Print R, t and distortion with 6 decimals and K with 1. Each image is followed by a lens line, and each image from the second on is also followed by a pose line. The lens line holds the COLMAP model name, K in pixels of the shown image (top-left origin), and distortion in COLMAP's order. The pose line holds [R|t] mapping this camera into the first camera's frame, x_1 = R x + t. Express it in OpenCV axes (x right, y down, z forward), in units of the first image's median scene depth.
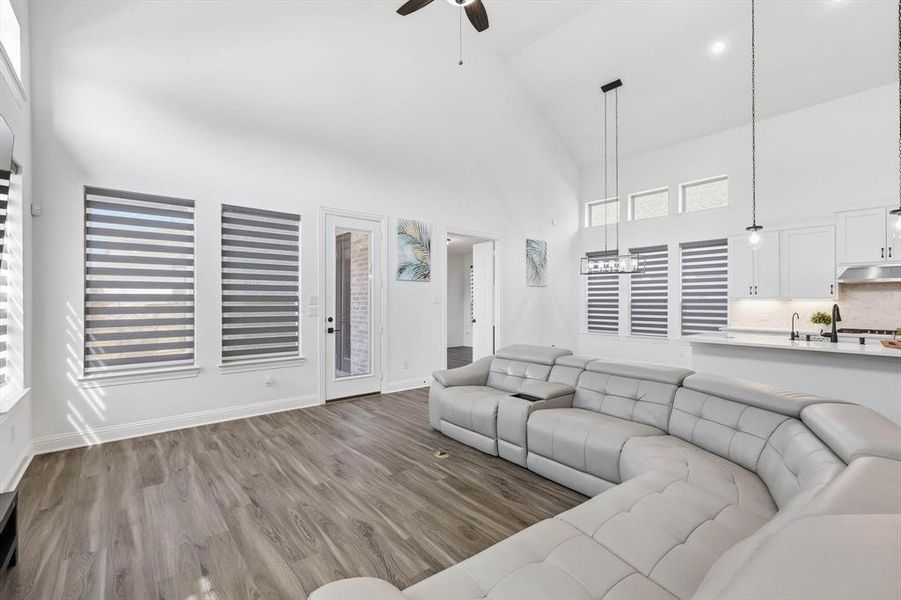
lens RADIAL K [[391.0, 0, 461.6], [0, 391.0, 300.9], [0, 0, 1]] dist [0.001750, 0.000439]
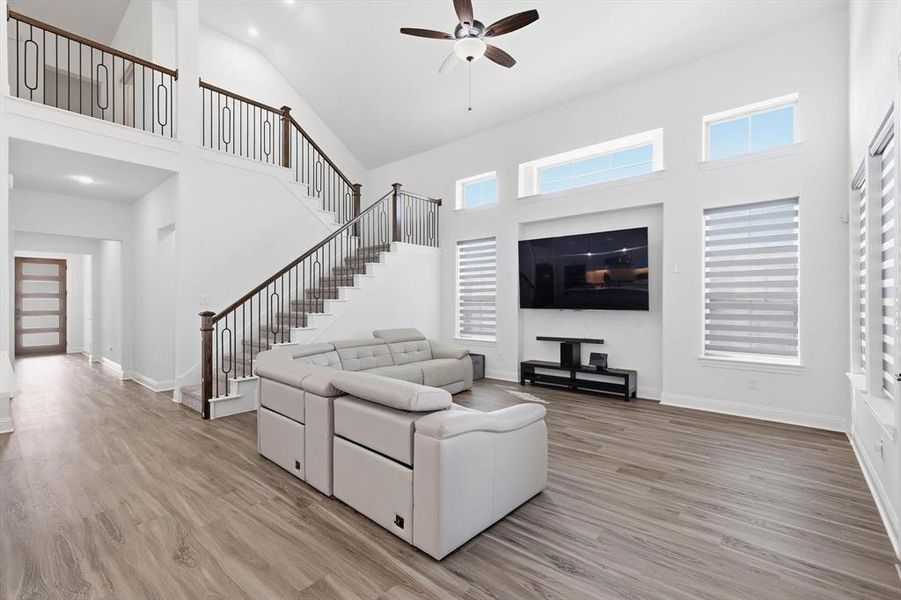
lens RADIAL K [[397.8, 0, 451.8], [0, 397.8, 302.3], [0, 0, 1]] dist [0.006407, -0.000401]
pose [[-0.987952, 0.002273, -0.154745, 0.127529], [0.001822, 0.999994, 0.003058, 0.004746], [0.154751, 0.002739, -0.987950, 1.145290]]
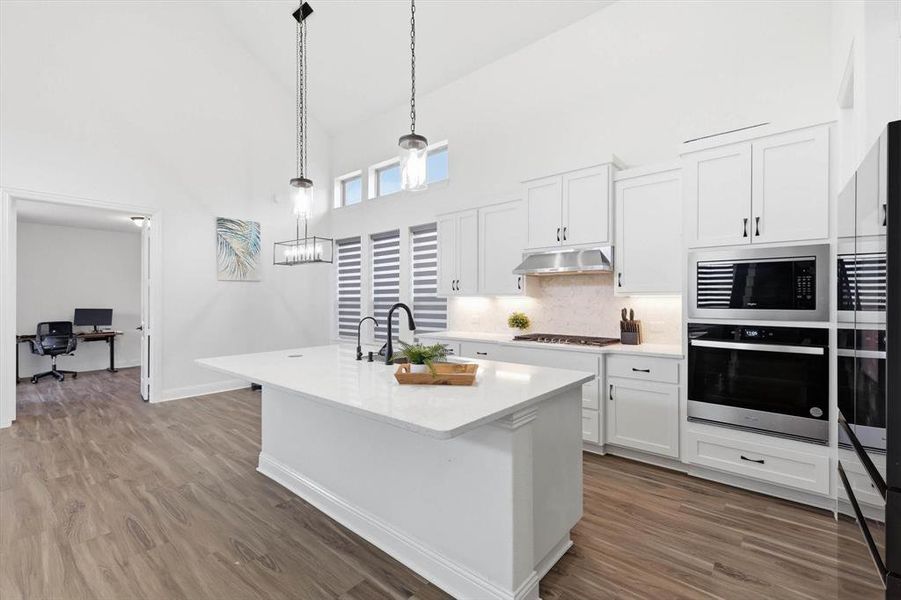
lens RADIAL K [[391.0, 0, 461.6], [0, 391.0, 300.9], [0, 0, 1]] dist [0.001750, 0.000439]
pose [[0.984913, -0.007008, 0.172911, 0.660227], [0.006345, 0.999970, 0.004388, 0.000783], [-0.172936, -0.003224, 0.984928, 0.249911]]
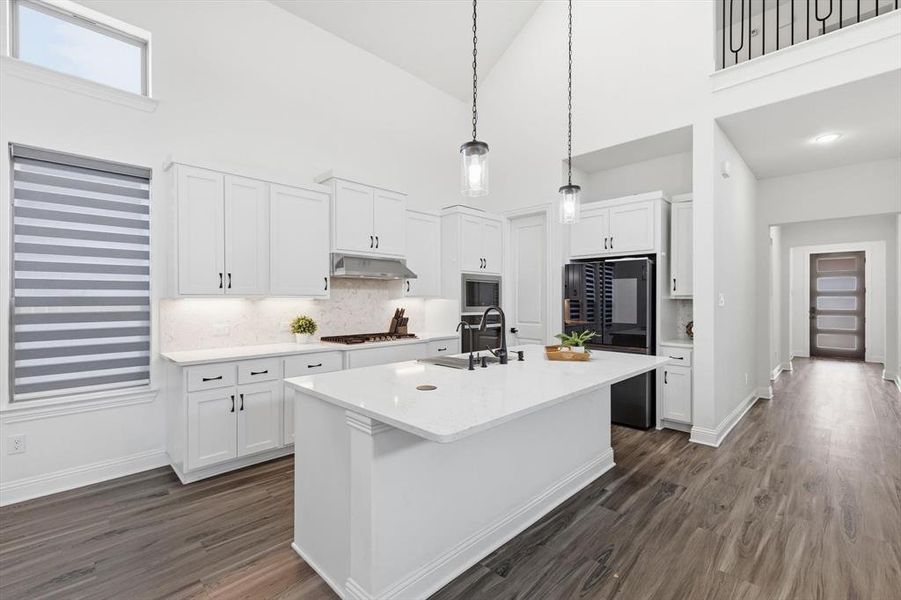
lens RADIAL K [[394.5, 0, 447.3], [0, 394.5, 300.7], [0, 0, 1]] dist [0.001201, -0.000079]
pose [[-0.078824, -0.006742, 0.996866, 0.197140], [-0.000539, 0.999977, 0.006721, -0.004189], [-0.996888, -0.000007, -0.078826, 0.797542]]
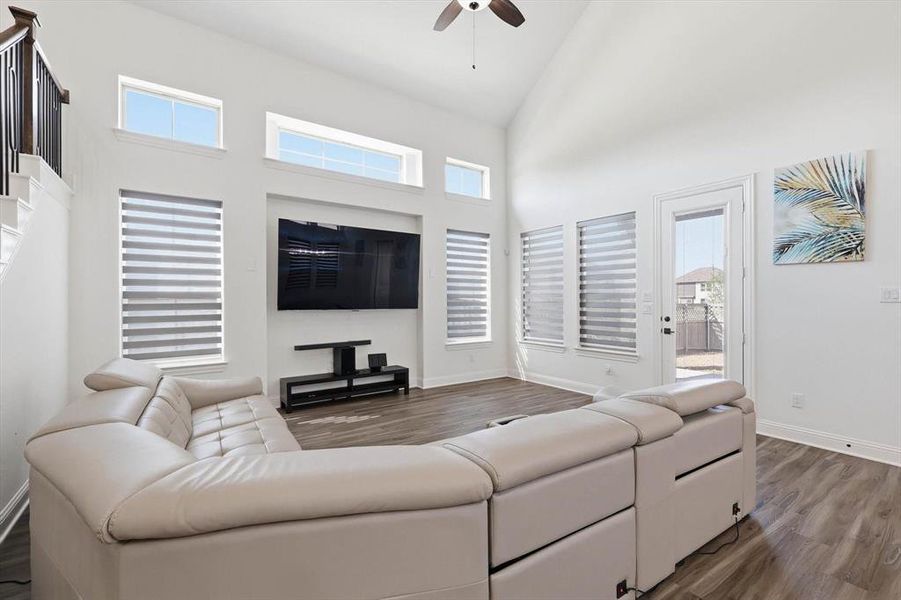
lens RADIAL K [[397.8, 0, 451.8], [0, 397.8, 302.3], [0, 0, 1]] dist [0.006407, -0.000401]
pose [[-0.088265, 0.010984, -0.996036, 0.536124], [0.000873, 0.999940, 0.010950, 0.000026], [0.996097, 0.000097, -0.088269, 0.526034]]
